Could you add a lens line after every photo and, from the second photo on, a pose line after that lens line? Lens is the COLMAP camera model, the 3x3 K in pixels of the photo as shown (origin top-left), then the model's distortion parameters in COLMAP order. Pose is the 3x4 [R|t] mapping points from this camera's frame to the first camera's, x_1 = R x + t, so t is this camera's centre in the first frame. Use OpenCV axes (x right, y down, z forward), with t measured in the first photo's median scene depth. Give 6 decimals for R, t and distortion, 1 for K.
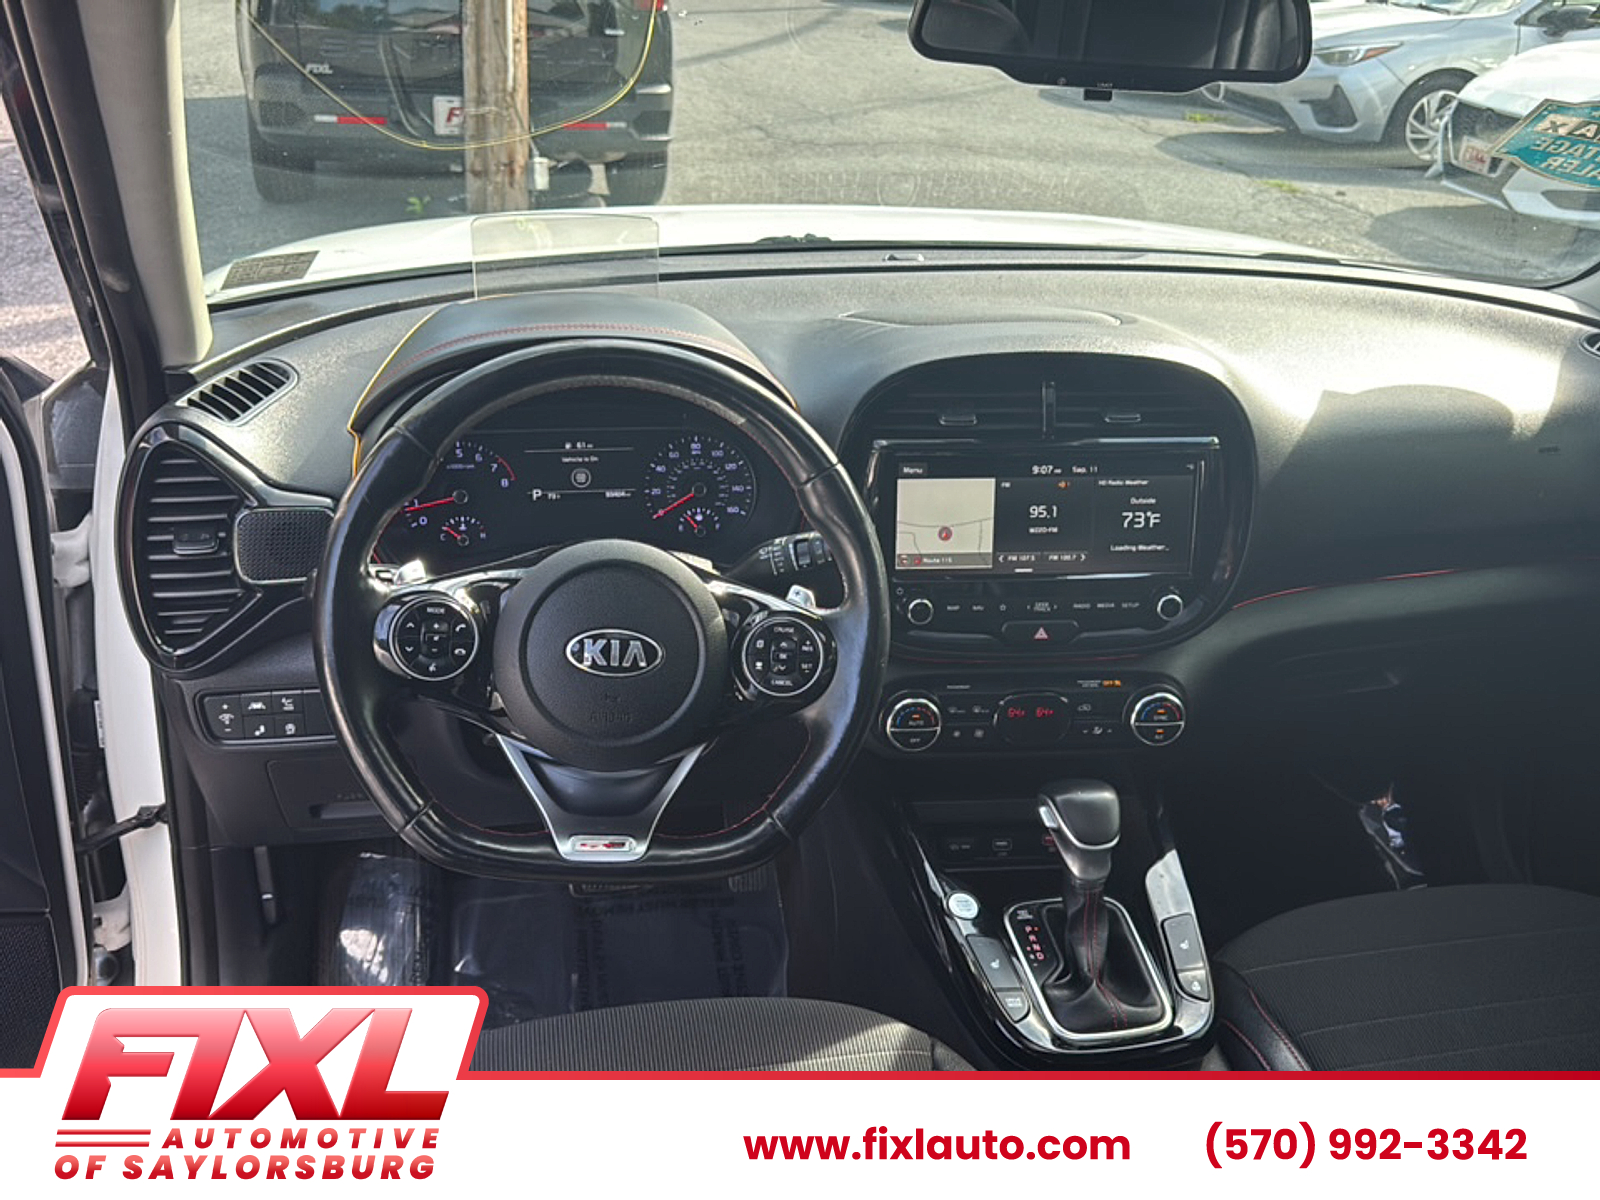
lens RADIAL K [[1416.3, 0, 789.6], [0, 1416.3, 609.1], [0, 0, 1]] dist [0.112764, -0.220191]
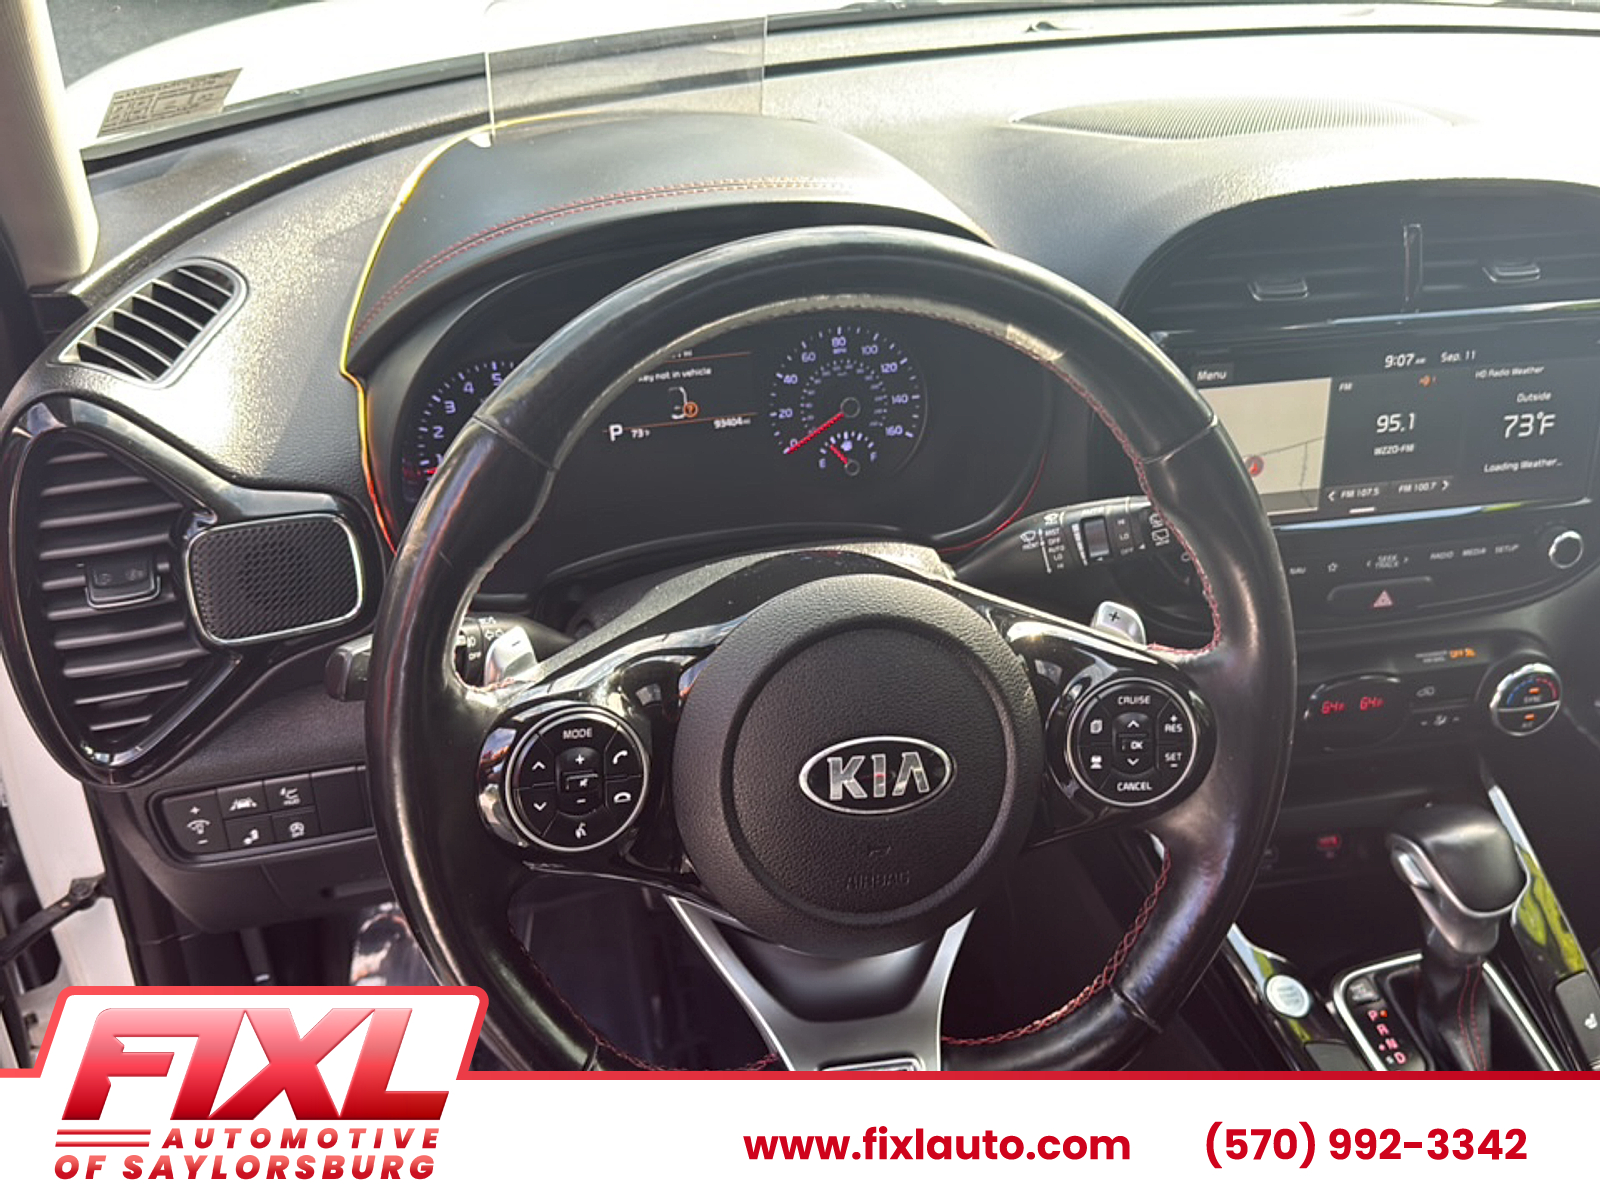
lens RADIAL K [[1416.3, 0, 769.0], [0, 1416.3, 596.1], [0, 0, 1]] dist [0.112764, -0.220191]
pose [[0.996293, -0.068376, 0.052194, -0.155234], [0.059771, 0.986633, 0.151603, -0.108145], [-0.061862, -0.147921, 0.987063, 0.341374]]
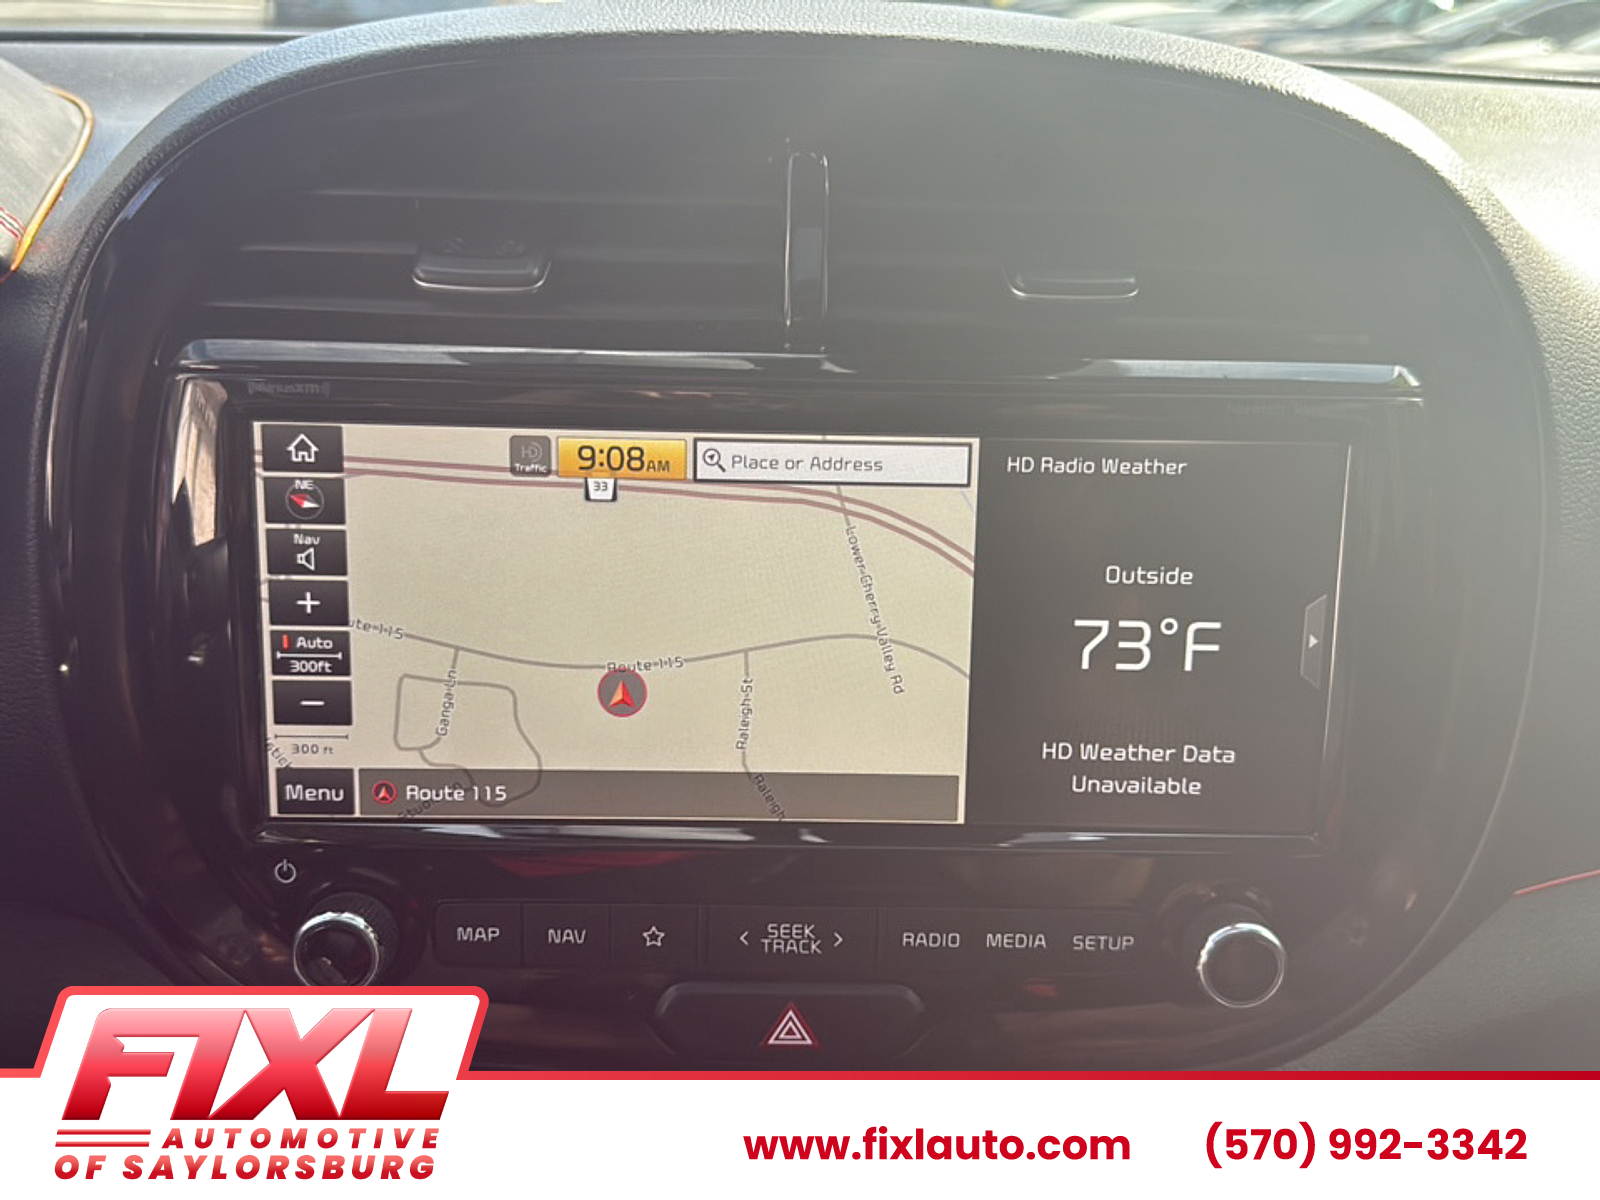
lens RADIAL K [[1416.3, 0, 791.0], [0, 1416.3, 607.6], [0, 0, 1]] dist [0.112764, -0.220191]
pose [[0.995634, 0.027771, -0.089119, 0.203470], [-0.032530, 0.998096, -0.052401, -0.054120], [0.087494, 0.055072, 0.994642, 0.714542]]
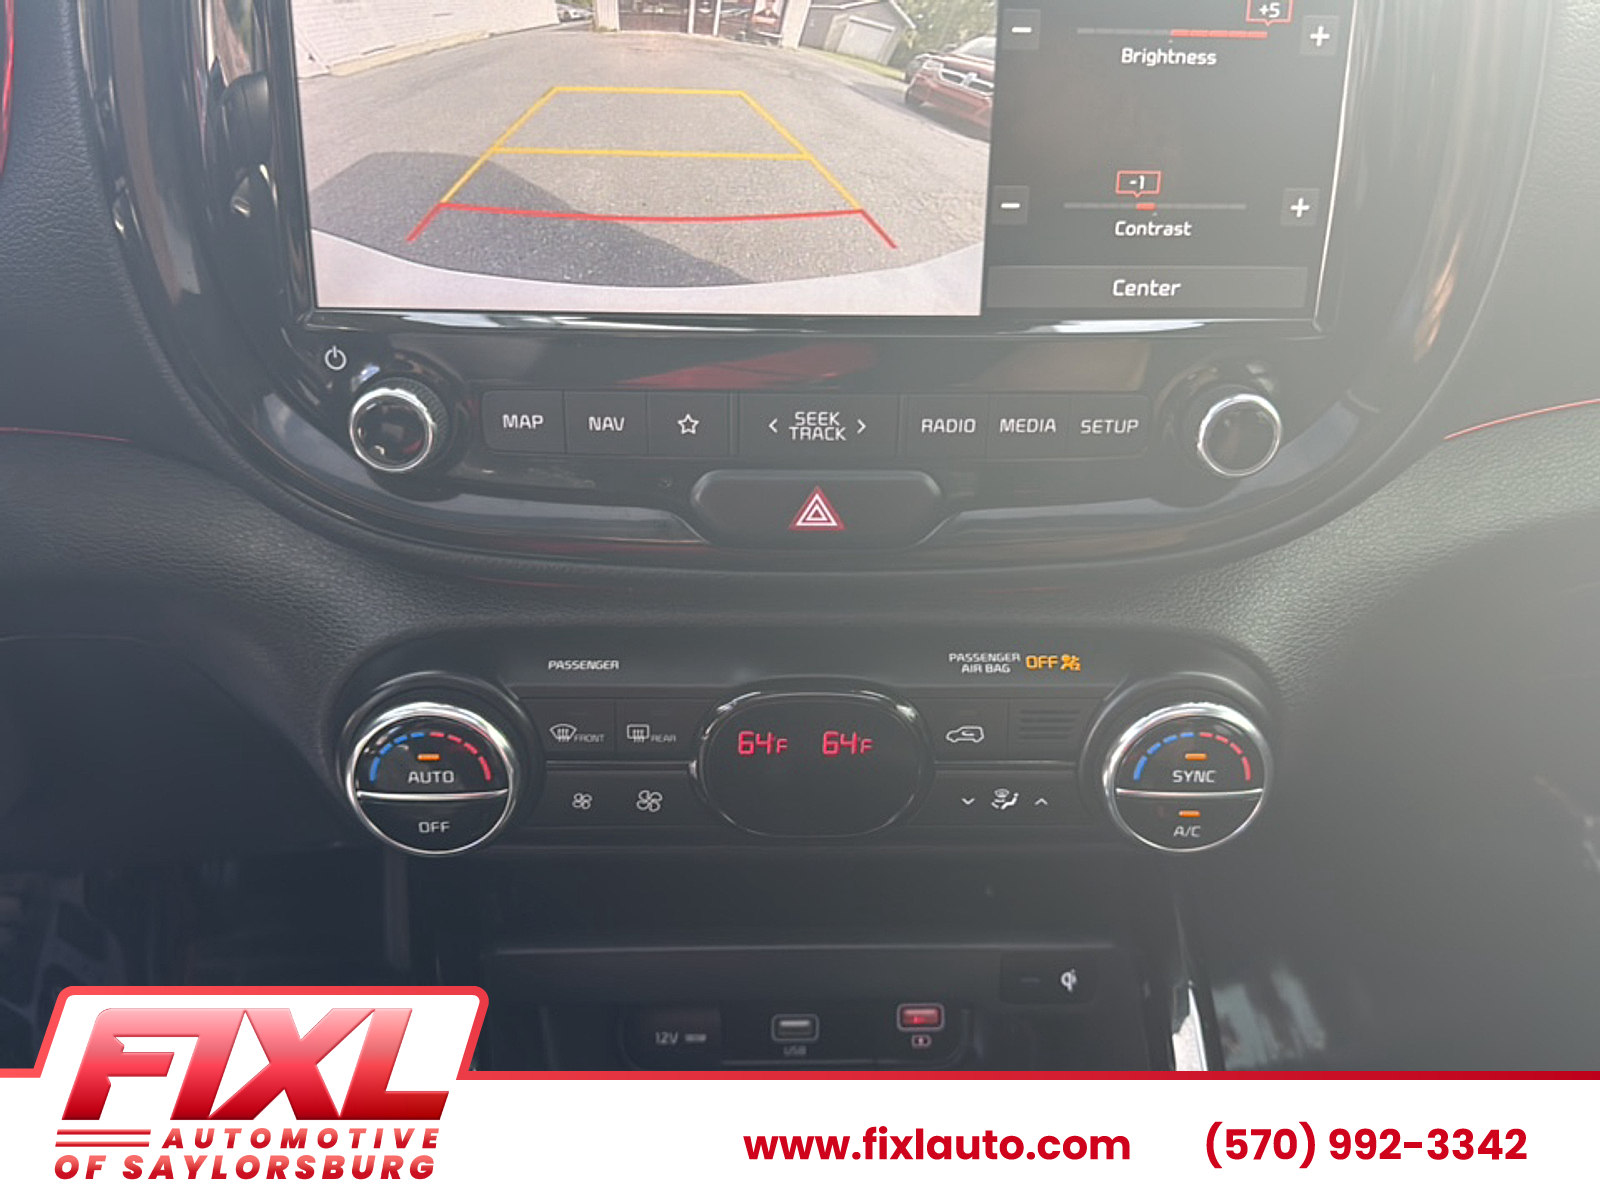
lens RADIAL K [[1416.3, 0, 793.0], [0, 1416.3, 615.4], [0, 0, 1]] dist [0.112764, -0.220191]
pose [[0.997056, 0.030648, -0.070285, 0.197117], [-0.022154, 0.992696, 0.118593, 0.002916], [0.073406, -0.116687, 0.990452, 0.696567]]
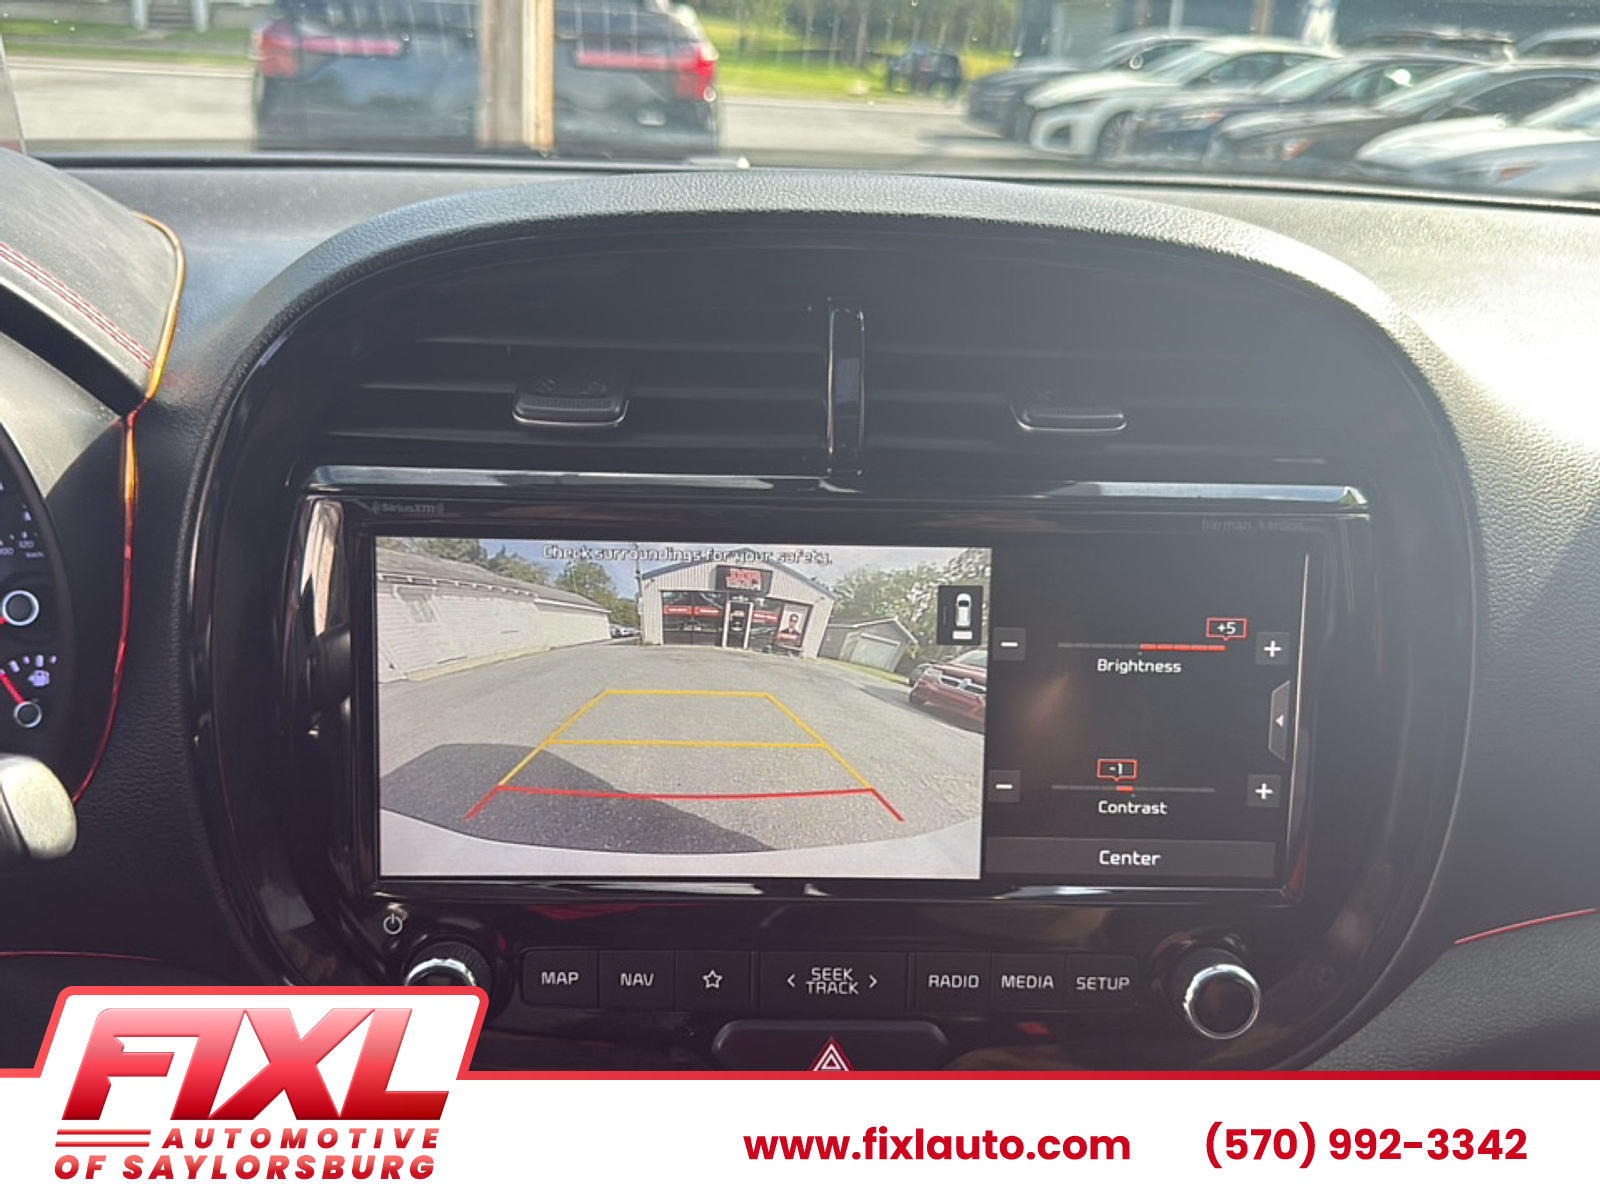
lens RADIAL K [[1416.3, 0, 788.9], [0, 1416.3, 614.7], [0, 0, 1]] dist [0.112764, -0.220191]
pose [[0.997149, 0.023083, -0.071836, 0.191344], [-0.029404, 0.995667, -0.088218, -0.057624], [0.069488, 0.090079, 0.993508, 0.666621]]
